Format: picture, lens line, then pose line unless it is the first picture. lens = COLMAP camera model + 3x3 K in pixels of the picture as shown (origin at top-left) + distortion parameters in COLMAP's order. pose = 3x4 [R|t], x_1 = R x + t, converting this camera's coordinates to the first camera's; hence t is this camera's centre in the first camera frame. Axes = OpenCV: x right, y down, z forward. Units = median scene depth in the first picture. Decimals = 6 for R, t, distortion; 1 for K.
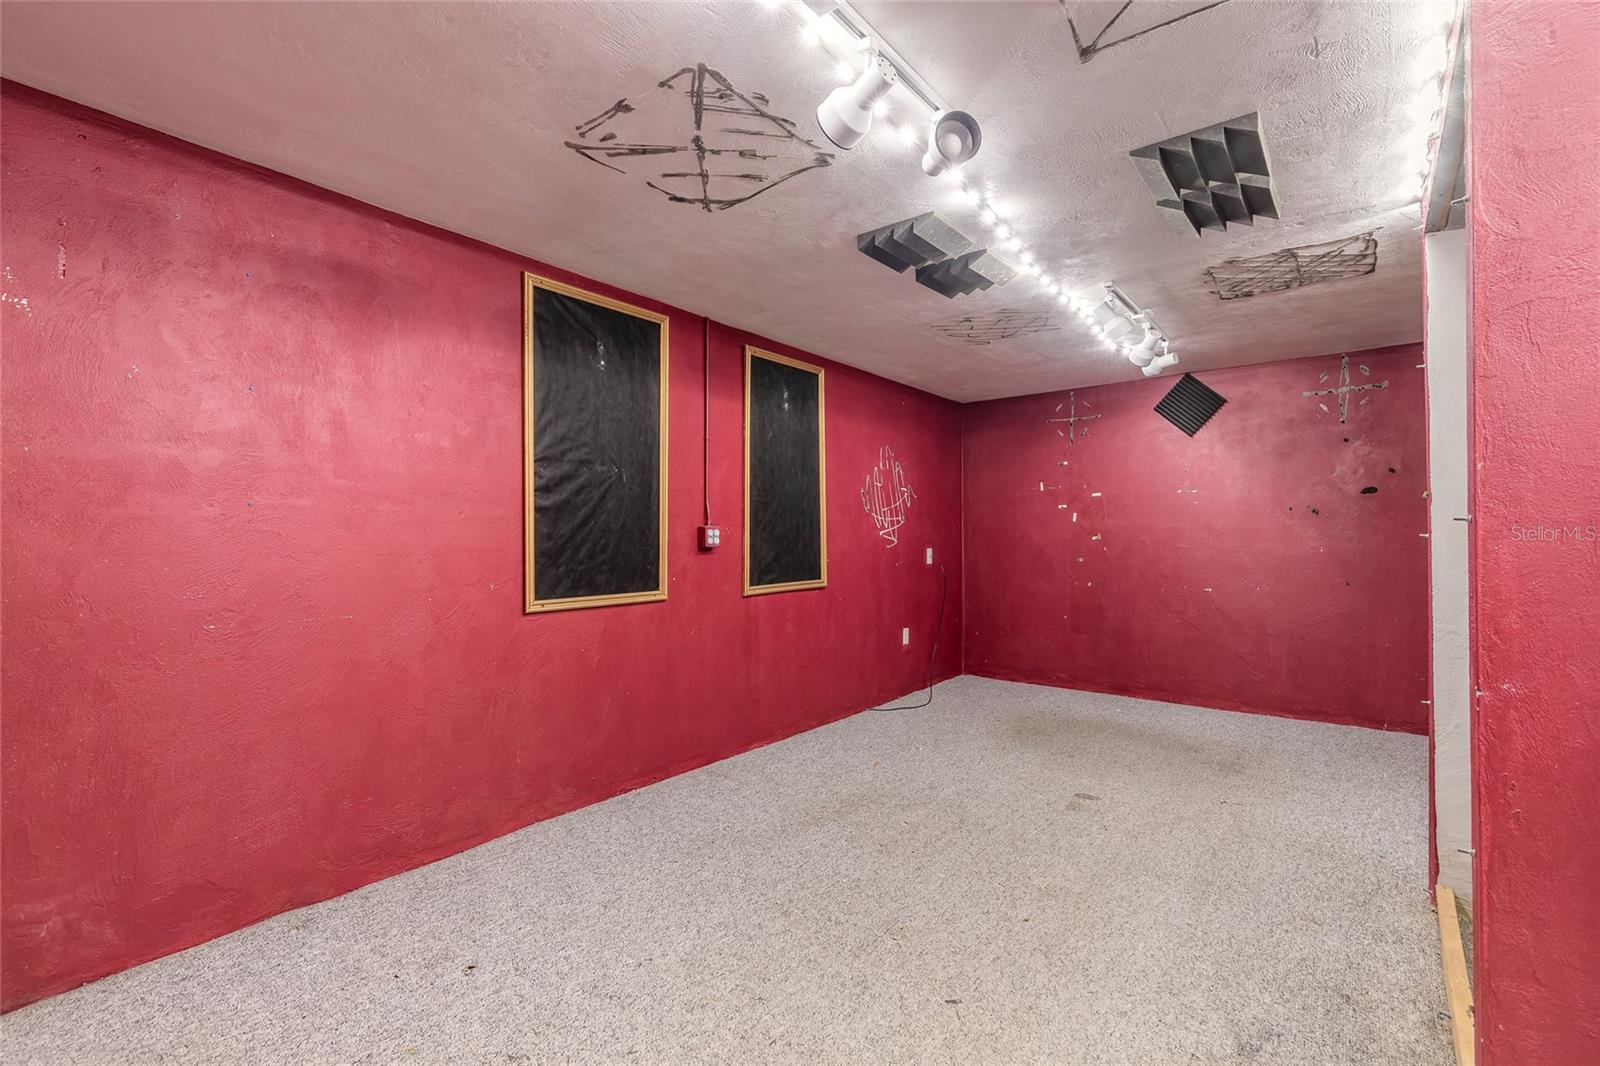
lens RADIAL K [[728.8, 0, 797.1], [0, 728.8, 537.6], [0, 0, 1]] dist [0.007735, -0.000342]
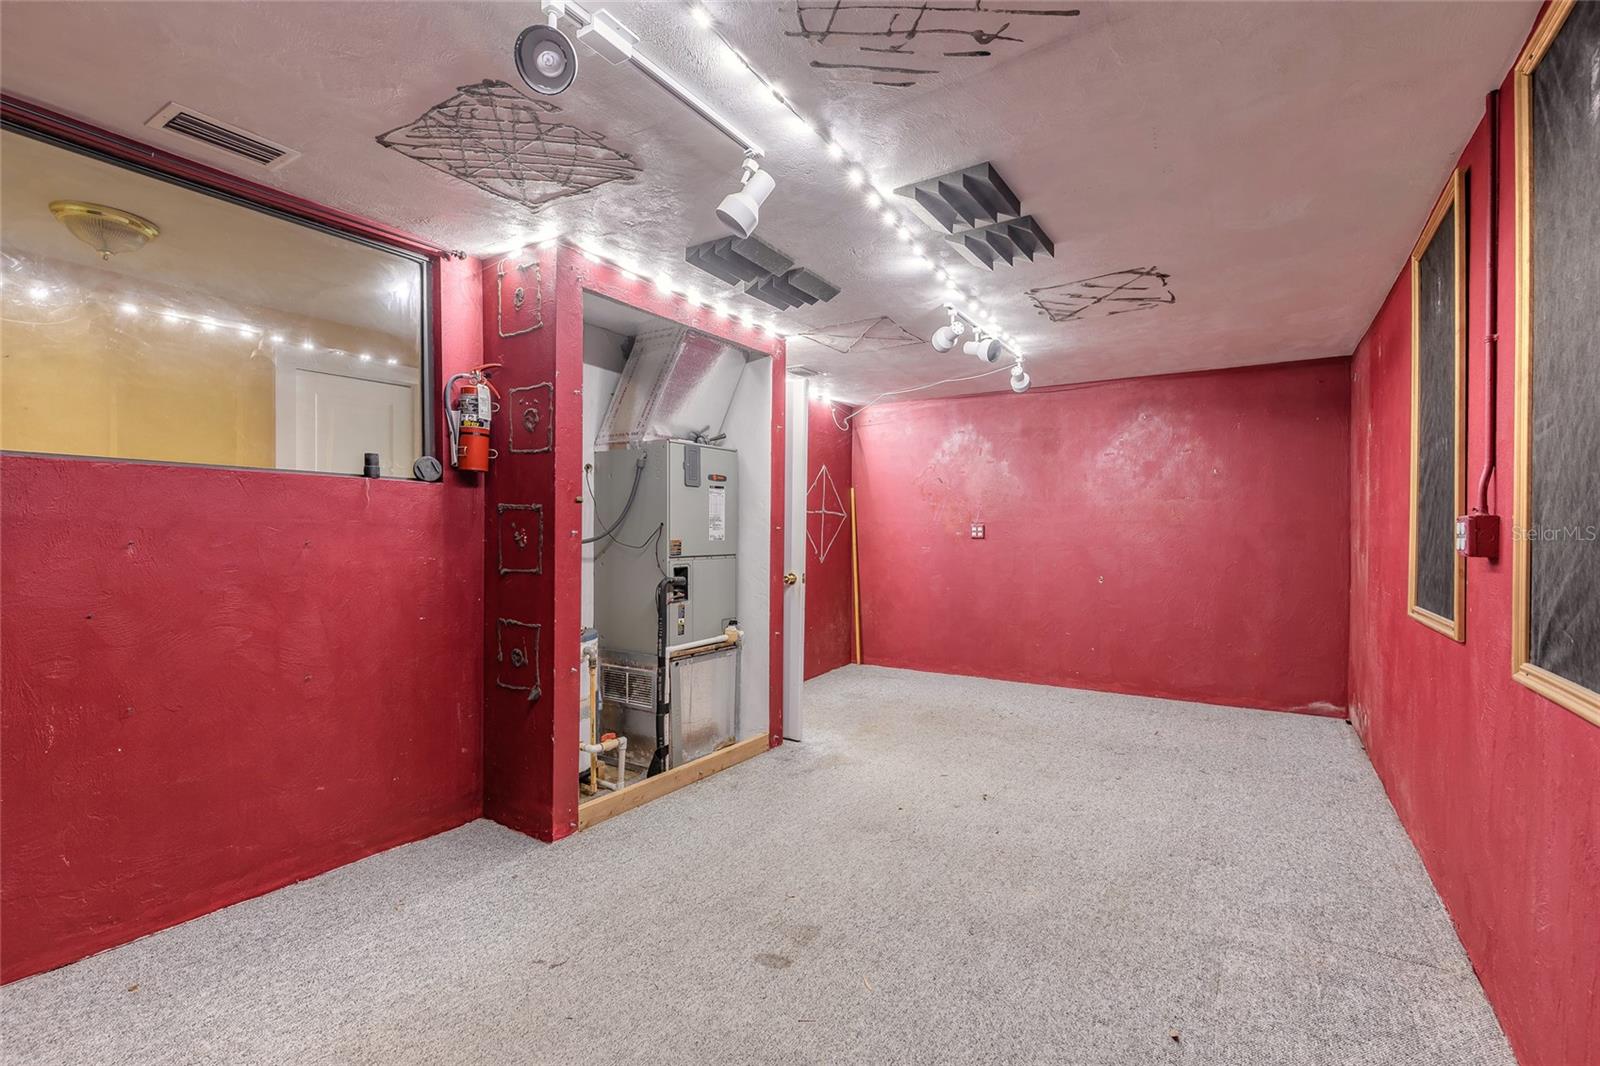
lens RADIAL K [[728.8, 0, 797.1], [0, 728.8, 537.6], [0, 0, 1]] dist [0.007735, -0.000342]
pose [[-0.995954, -0.001500, -0.089852, 0.494328], [-0.002109, 0.999975, 0.006679, -0.003211], [0.089840, 0.006841, -0.995933, 1.838259]]
